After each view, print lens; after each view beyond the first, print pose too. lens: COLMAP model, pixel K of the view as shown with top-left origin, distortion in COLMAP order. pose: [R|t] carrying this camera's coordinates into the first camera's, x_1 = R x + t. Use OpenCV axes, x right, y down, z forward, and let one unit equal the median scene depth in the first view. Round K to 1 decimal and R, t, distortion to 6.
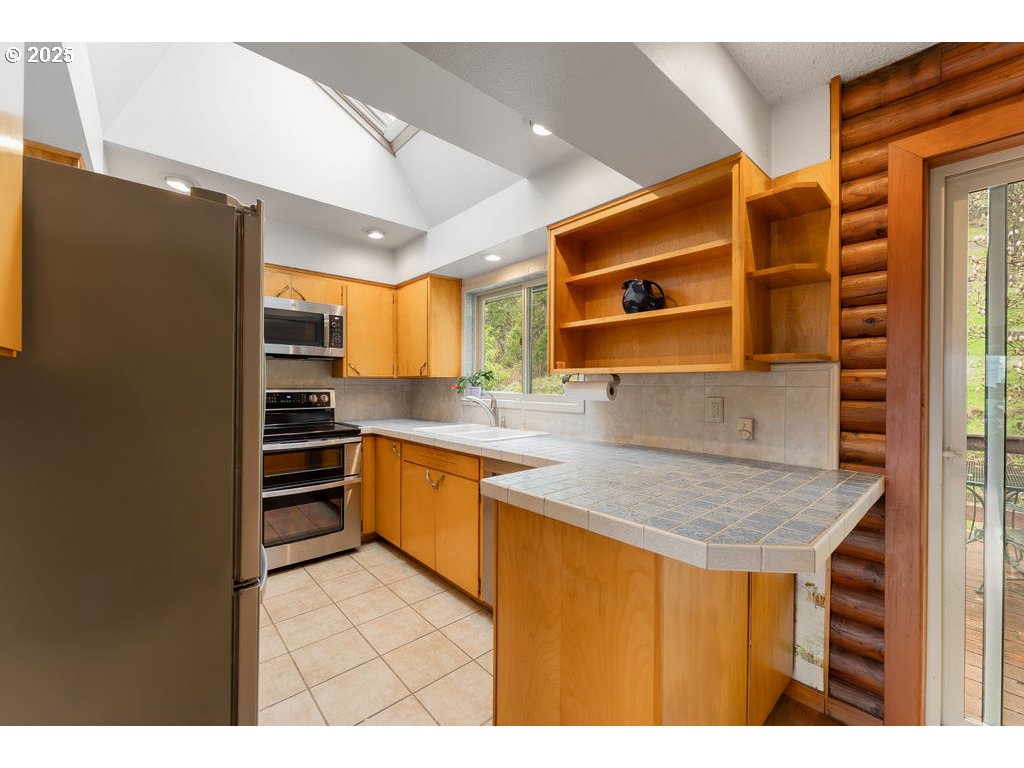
lens RADIAL K [[411.0, 0, 512.2], [0, 411.0, 386.2], [0, 0, 1]] dist [0.003748, 0.000250]
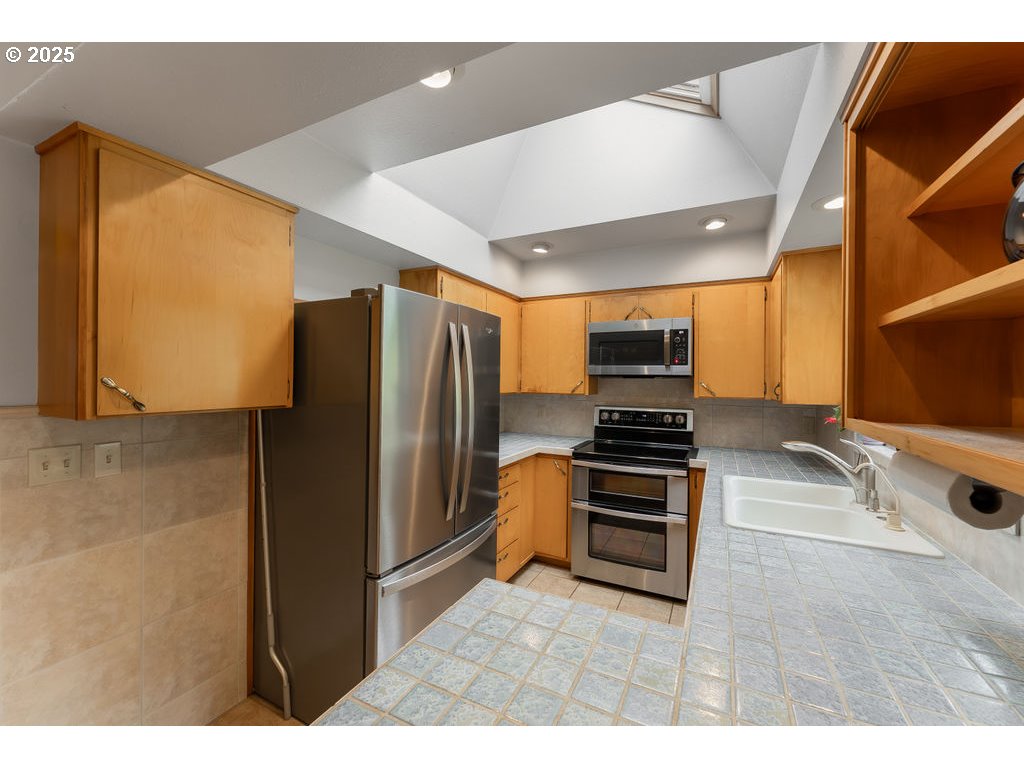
lens RADIAL K [[412.2, 0, 510.0], [0, 412.2, 377.1], [0, 0, 1]] dist [-0.000488, -0.000012]
pose [[0.359050, -0.006281, -0.933297, 0.274938], [-0.005078, 0.999949, -0.008683, -0.057377], [0.933304, 0.007858, 0.359000, 0.329363]]
